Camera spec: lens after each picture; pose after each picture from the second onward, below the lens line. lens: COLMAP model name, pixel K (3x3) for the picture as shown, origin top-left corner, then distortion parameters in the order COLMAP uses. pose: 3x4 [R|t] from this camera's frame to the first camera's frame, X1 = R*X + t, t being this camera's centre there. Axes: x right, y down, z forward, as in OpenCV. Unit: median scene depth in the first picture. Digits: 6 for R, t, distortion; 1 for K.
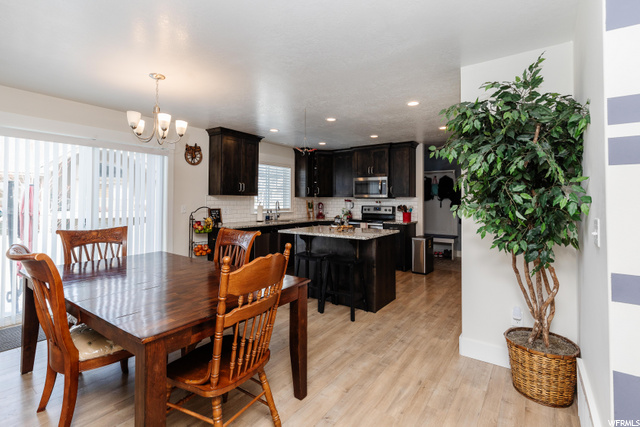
lens RADIAL K [[289.9, 0, 313.9], [0, 289.9, 207.8], [0, 0, 1]] dist [0.001125, -0.000026]
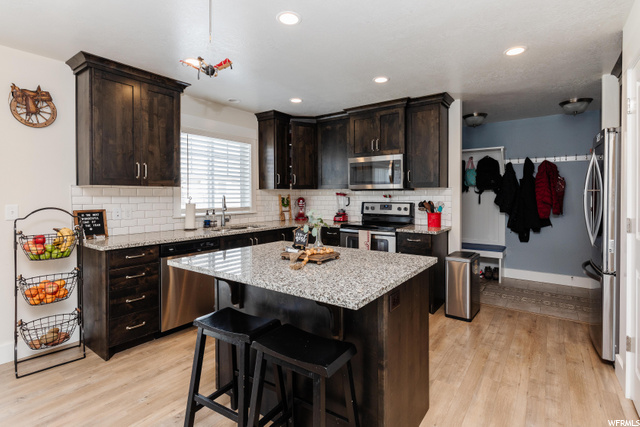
lens RADIAL K [[317.8, 0, 324.7], [0, 317.8, 210.7], [0, 0, 1]] dist [-0.003180, -0.000103]
pose [[0.999602, -0.007754, 0.027125, 0.067671], [0.007081, 0.999667, 0.024823, -0.006310], [-0.027309, -0.024621, 0.999324, 0.319257]]
